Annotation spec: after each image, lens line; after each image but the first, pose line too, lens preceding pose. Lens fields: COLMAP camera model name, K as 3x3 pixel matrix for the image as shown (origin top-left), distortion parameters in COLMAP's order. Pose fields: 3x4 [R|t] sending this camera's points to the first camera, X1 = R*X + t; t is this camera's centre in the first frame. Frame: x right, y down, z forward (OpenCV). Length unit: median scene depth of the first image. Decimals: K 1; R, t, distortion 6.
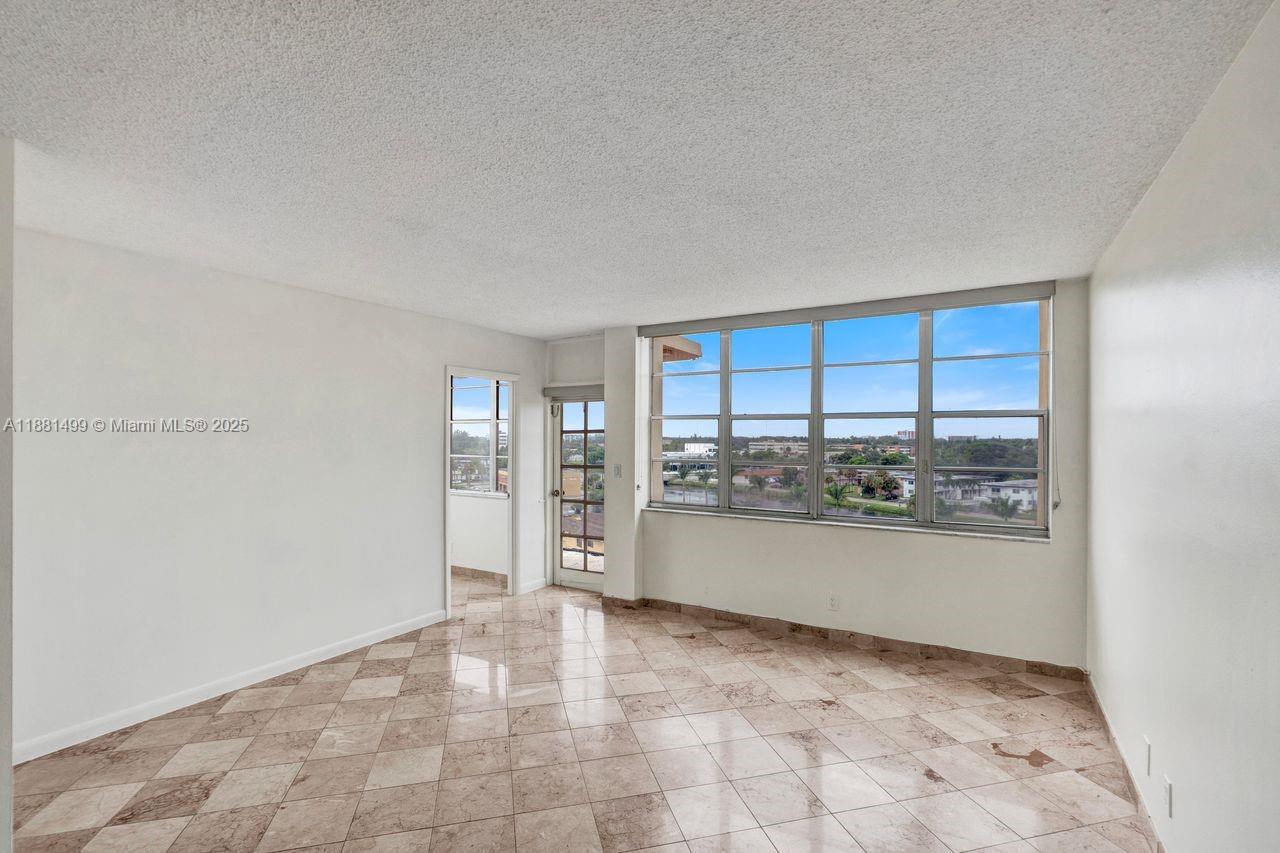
lens RADIAL K [[574.6, 0, 640.6], [0, 574.6, 436.1], [0, 0, 1]] dist [-0.005270, 0.000134]
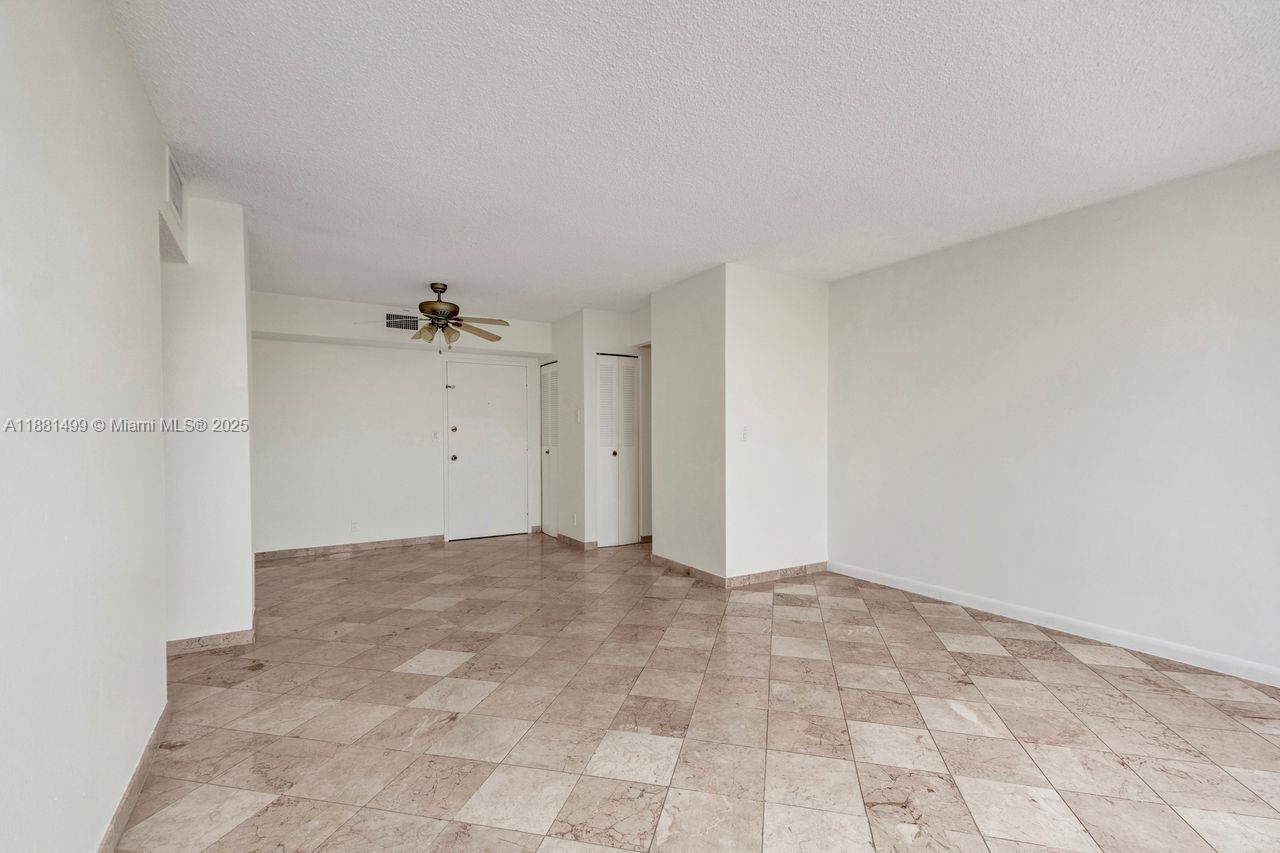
lens RADIAL K [[574.4, 0, 648.3], [0, 574.4, 431.2], [0, 0, 1]] dist [-0.002233, 0.000691]
pose [[-0.464314, -0.008299, -0.885632, 0.409185], [-0.001826, 0.999963, -0.008413, 0.067253], [0.885669, -0.002289, -0.464311, 0.646801]]
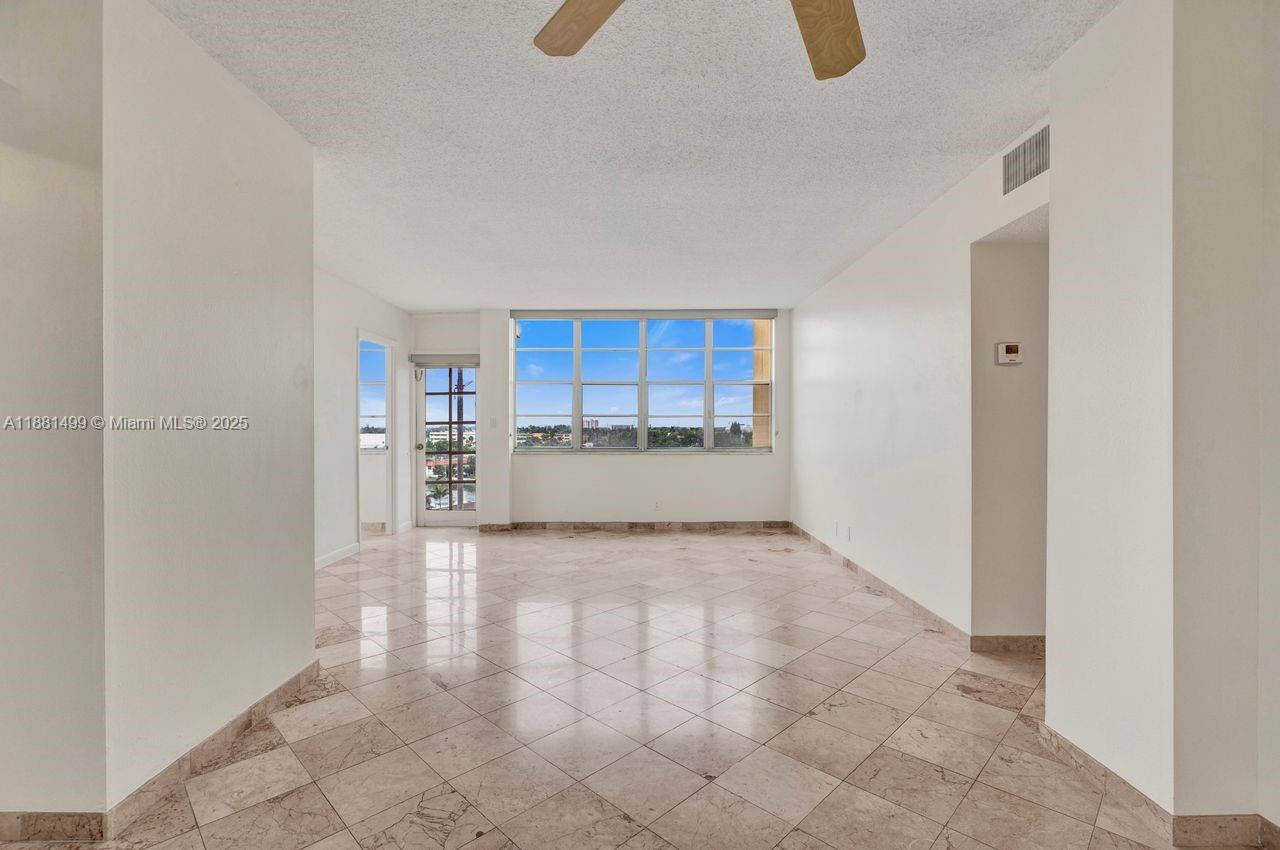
lens RADIAL K [[577.4, 0, 630.7], [0, 577.4, 426.7], [0, 0, 1]] dist [-0.000617, -0.000089]
pose [[0.863886, -0.004216, 0.503670, -0.411618], [0.003735, 0.999991, 0.001965, 0.066149], [-0.503674, 0.000183, 0.863894, -0.239580]]
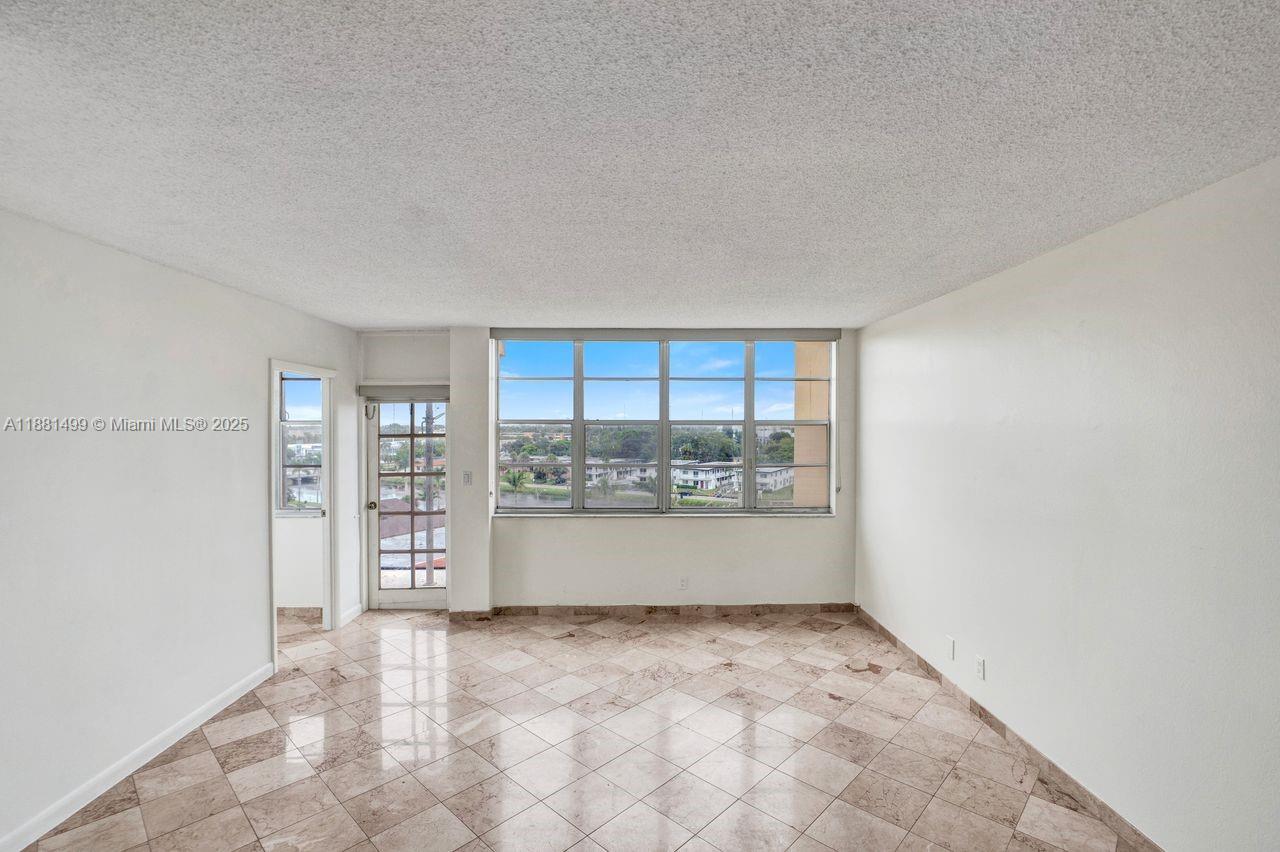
lens RADIAL K [[576.0, 0, 634.6], [0, 576.0, 430.6], [0, 0, 1]] dist [-0.003138, 0.000441]
pose [[0.852386, -0.008115, 0.522851, -0.298382], [0.002423, 0.999930, 0.011568, -0.027897], [-0.522908, -0.008594, 0.852346, 0.044843]]
